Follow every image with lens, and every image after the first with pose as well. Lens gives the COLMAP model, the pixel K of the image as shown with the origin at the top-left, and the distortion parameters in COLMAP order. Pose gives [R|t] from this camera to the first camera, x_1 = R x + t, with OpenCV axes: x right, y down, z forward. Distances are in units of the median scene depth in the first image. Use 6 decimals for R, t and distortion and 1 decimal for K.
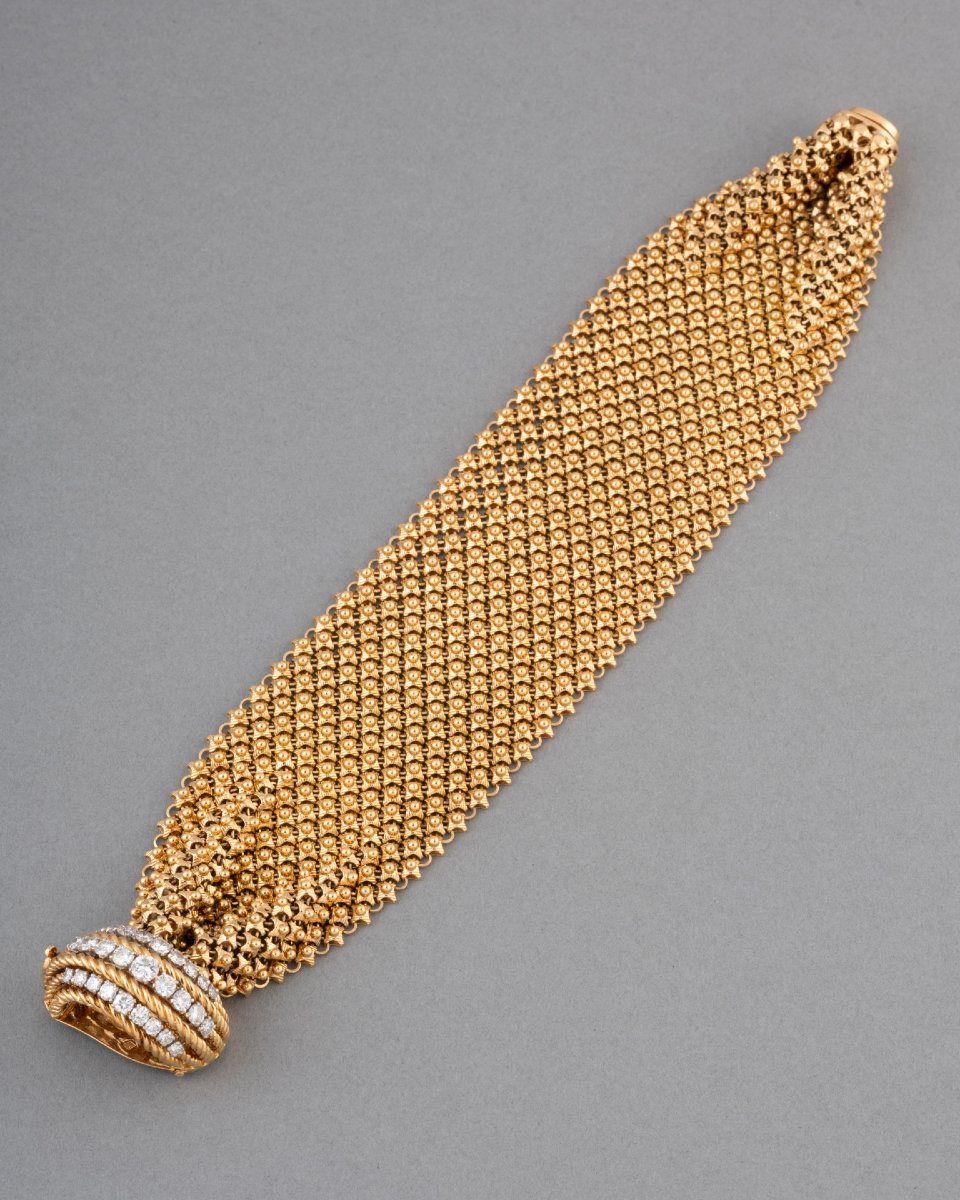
lens RADIAL K [[4621.2, 0, 478.6], [0, 4621.2, 598.7], [0, 0, 1]] dist [0.459789, 0.000000]
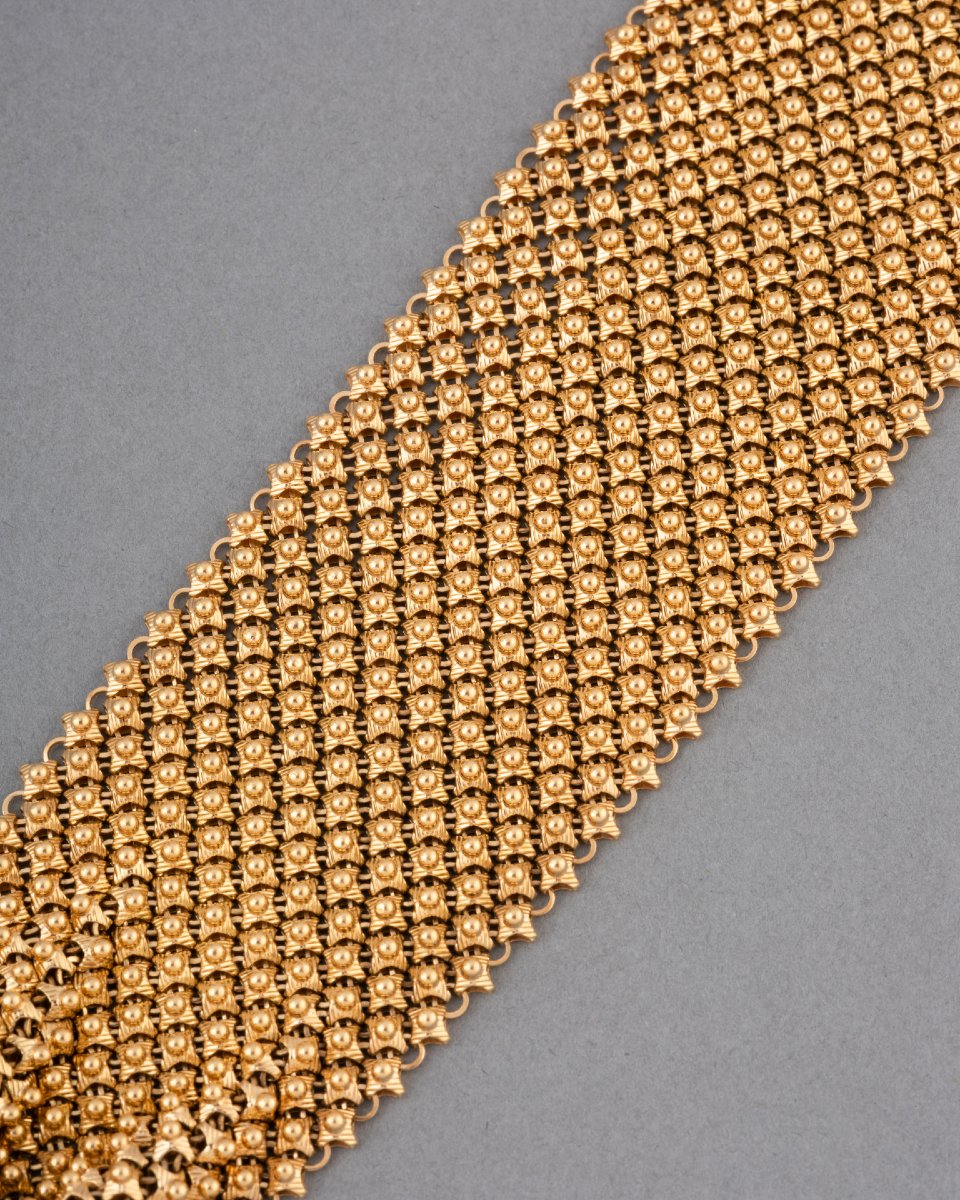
lens RADIAL K [[4886.2, 0, 488.6], [0, 4886.2, 595.9], [0, 0, 1]] dist [0.516438, 0.000000]
pose [[0.996062, -0.043814, -0.077073, 0.039290], [0.053084, 0.991027, 0.122666, -0.057210], [0.071007, -0.126275, 0.989451, 0.463097]]
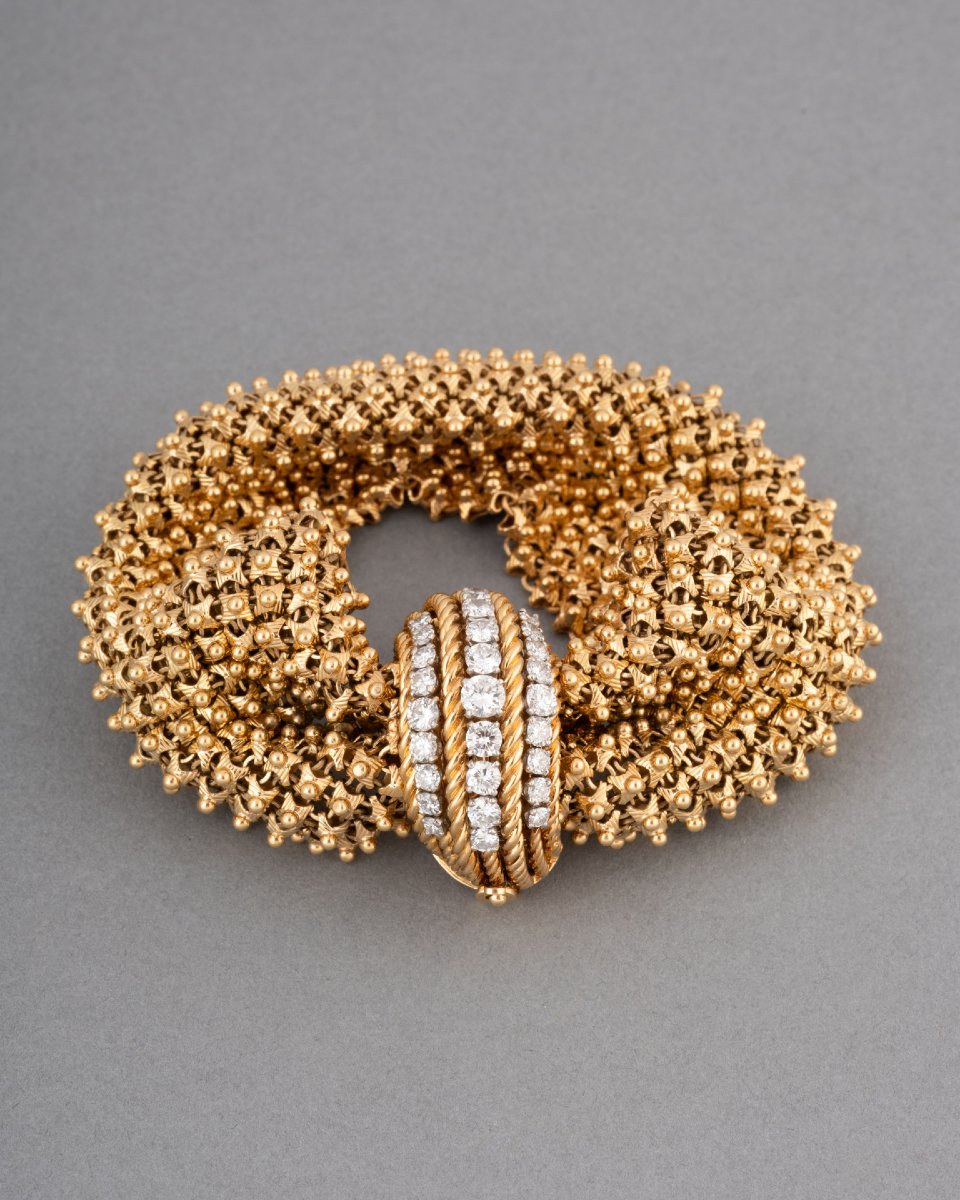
lens RADIAL K [[4886.2, 0, 478.2], [0, 4886.2, 604.1], [0, 0, 1]] dist [0.516438, 0.000000]
pose [[0.995217, -0.092601, 0.031129, -0.023900], [0.096257, 0.983909, -0.150528, -0.027969], [-0.016689, 0.152804, 0.988116, 0.423364]]
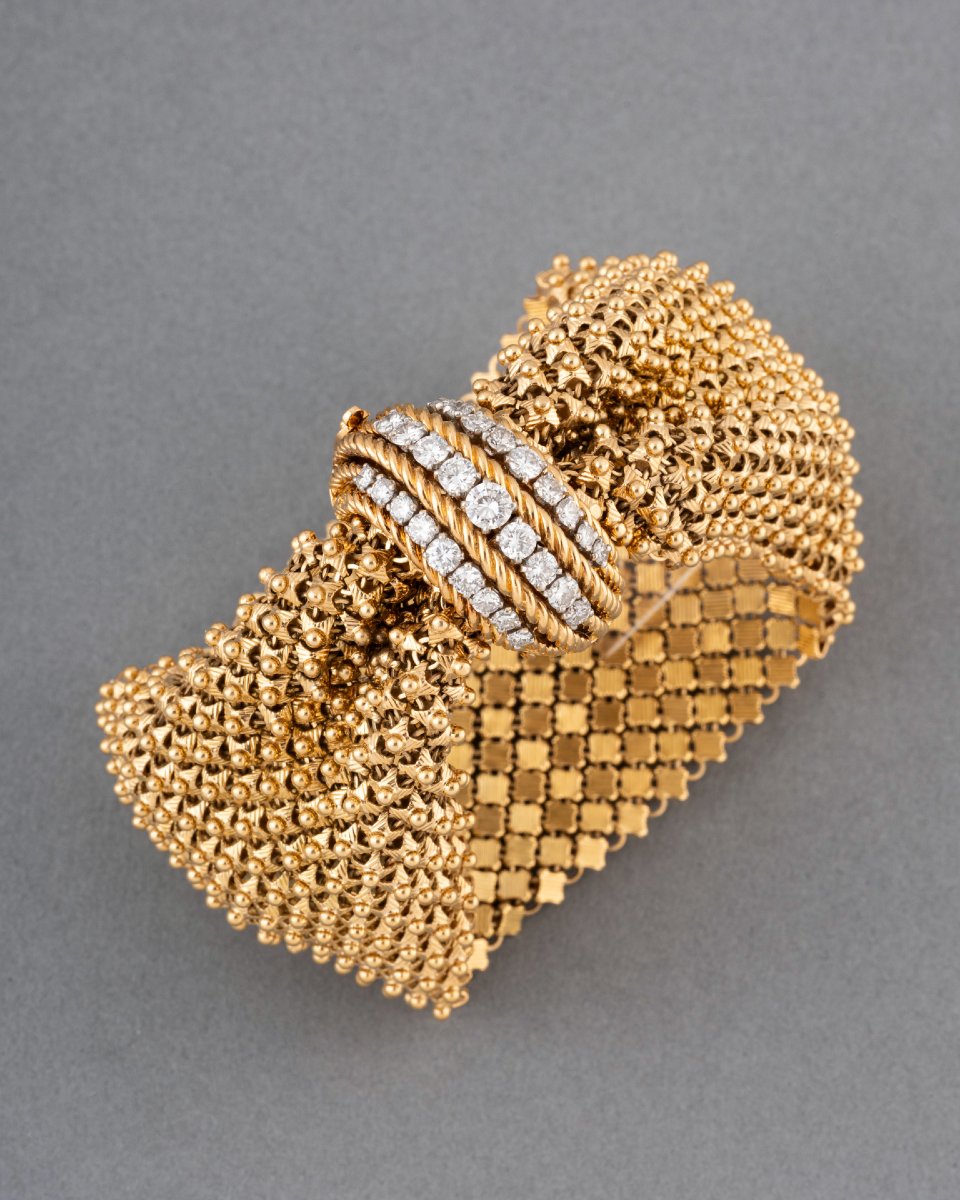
lens RADIAL K [[4886.2, 0, 478.6], [0, 4886.2, 606.1], [0, 0, 1]] dist [0.516438, 0.000000]
pose [[0.998335, 0.054100, -0.020017, -0.028940], [-0.049548, 0.981924, 0.182675, -0.096437], [0.029538, -0.181379, 0.982970, 0.340101]]
